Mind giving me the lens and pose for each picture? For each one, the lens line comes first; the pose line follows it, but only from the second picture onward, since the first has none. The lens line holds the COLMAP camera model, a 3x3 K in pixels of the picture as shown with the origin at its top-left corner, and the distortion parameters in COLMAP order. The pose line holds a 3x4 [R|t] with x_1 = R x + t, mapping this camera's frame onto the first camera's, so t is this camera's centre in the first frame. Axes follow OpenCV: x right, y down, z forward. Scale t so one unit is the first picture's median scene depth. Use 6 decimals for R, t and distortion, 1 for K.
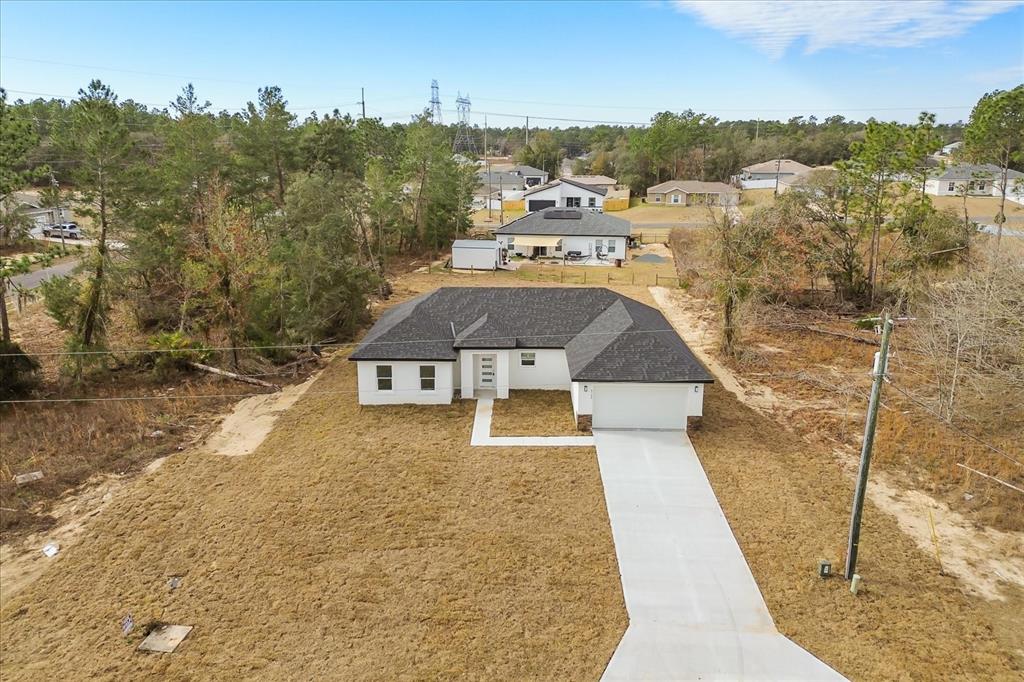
lens RADIAL K [[716.5, 0, 514.5], [0, 716.5, 317.3], [0, 0, 1]] dist [0.091106, -0.085324]
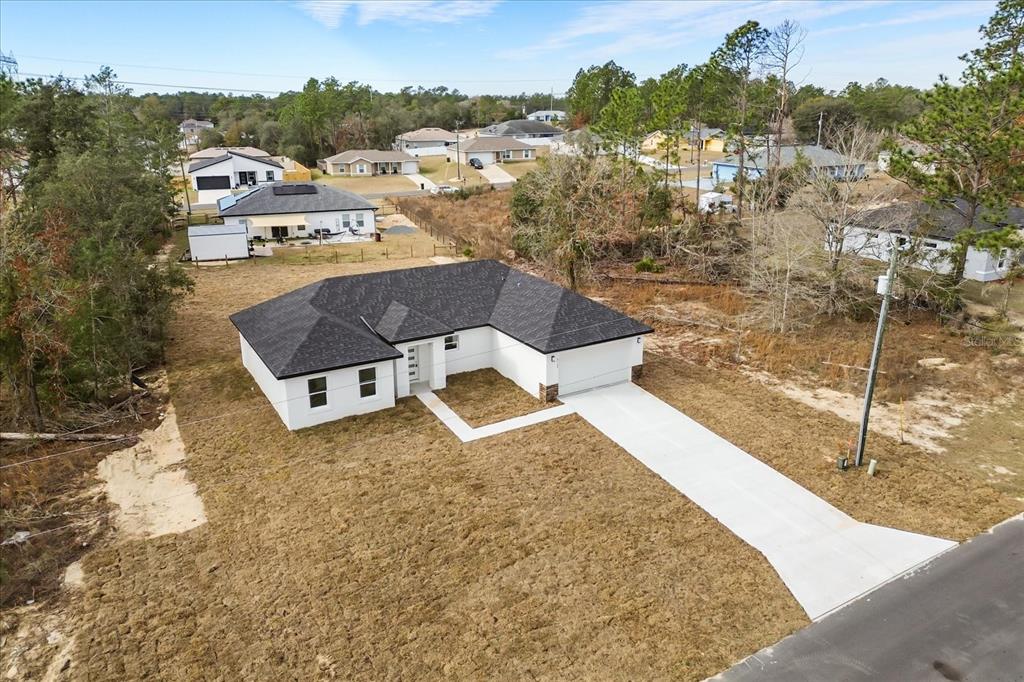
lens RADIAL K [[716.5, 0, 514.5], [0, 716.5, 317.3], [0, 0, 1]] dist [0.091106, -0.085324]
pose [[0.853826, -0.152880, 0.497602, -0.391137], [0.133094, 0.988243, 0.075248, -0.035434], [-0.503256, 0.001980, 0.864135, 0.155790]]
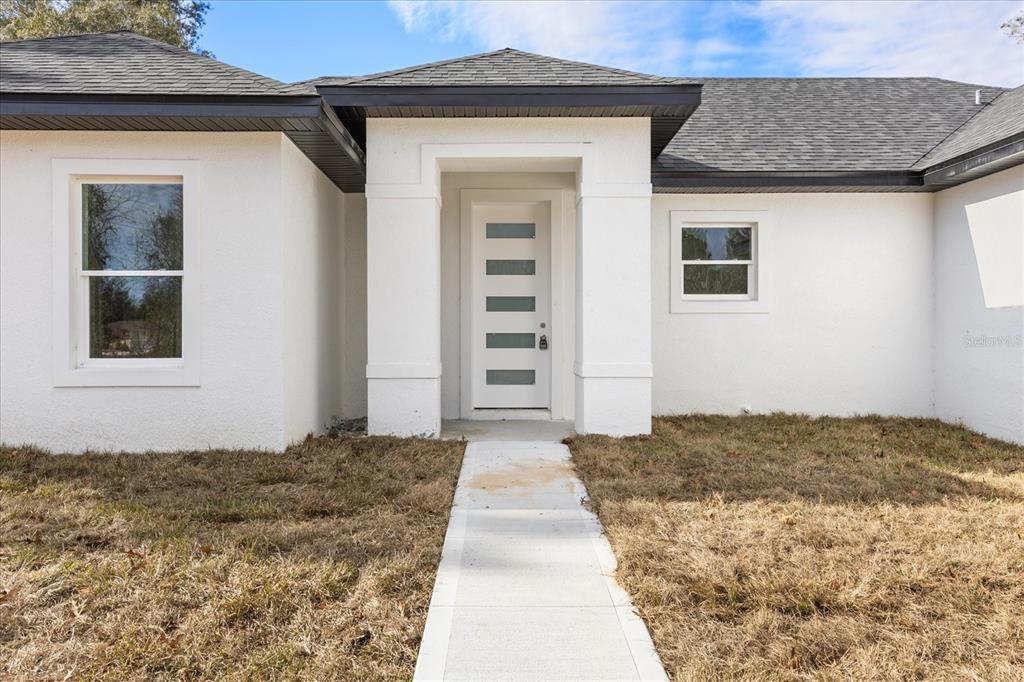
lens RADIAL K [[733.7, 0, 512.0], [0, 733.7, 341.0], [0, 0, 1]] dist [0.003152, 0.000930]
pose [[0.999612, -0.004255, 0.027519, -0.046482], [0.010836, 0.969803, -0.243647, 0.136757], [-0.025652, 0.243851, 0.969474, 0.851322]]
